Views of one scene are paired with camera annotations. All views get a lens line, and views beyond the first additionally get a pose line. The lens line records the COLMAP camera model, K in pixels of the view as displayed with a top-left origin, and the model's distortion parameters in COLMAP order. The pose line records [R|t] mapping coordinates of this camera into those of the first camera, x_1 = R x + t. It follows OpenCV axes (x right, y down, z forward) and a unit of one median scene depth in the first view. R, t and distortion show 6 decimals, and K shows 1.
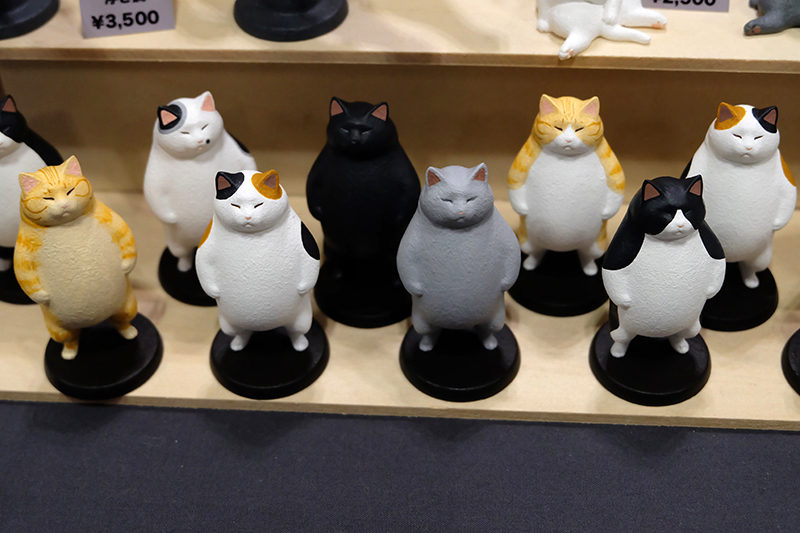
lens RADIAL K [[1348.0, 0, 400.0], [0, 1348.0, 266.5], [0, 0, 1]] dist [-0.084096, 0.027111]
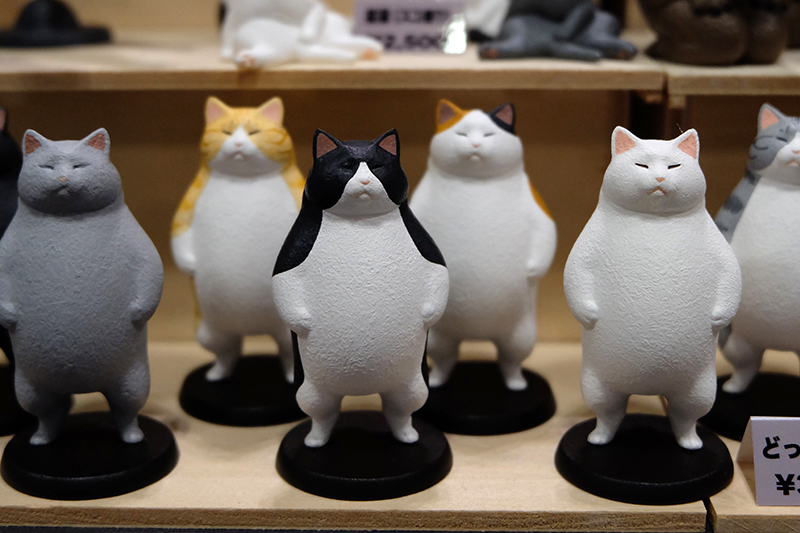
lens RADIAL K [[1348.0, 0, 400.0], [0, 1348.0, 266.5], [0, 0, 1]] dist [-0.084096, 0.027111]
pose [[0.998939, 0.003244, 0.045937, 0.183623], [0.018045, 0.890177, -0.455257, 0.315526], [-0.042369, 0.455603, 0.889174, 0.362832]]
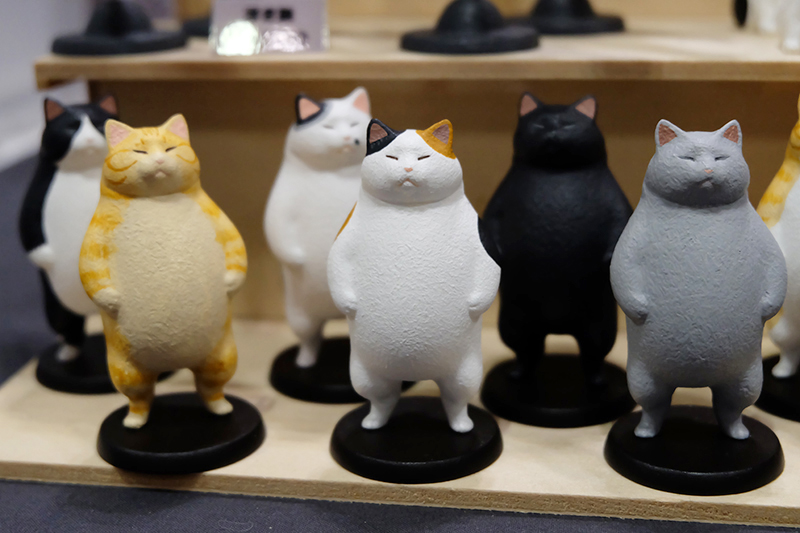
lens RADIAL K [[1348.0, 0, 400.0], [0, 1348.0, 266.5], [0, 0, 1]] dist [-0.084096, 0.027111]
pose [[0.994816, 0.032167, -0.096471, -0.044210], [-0.071800, 0.893980, -0.442317, 0.314742], [0.072015, 0.446950, 0.891655, 0.365108]]
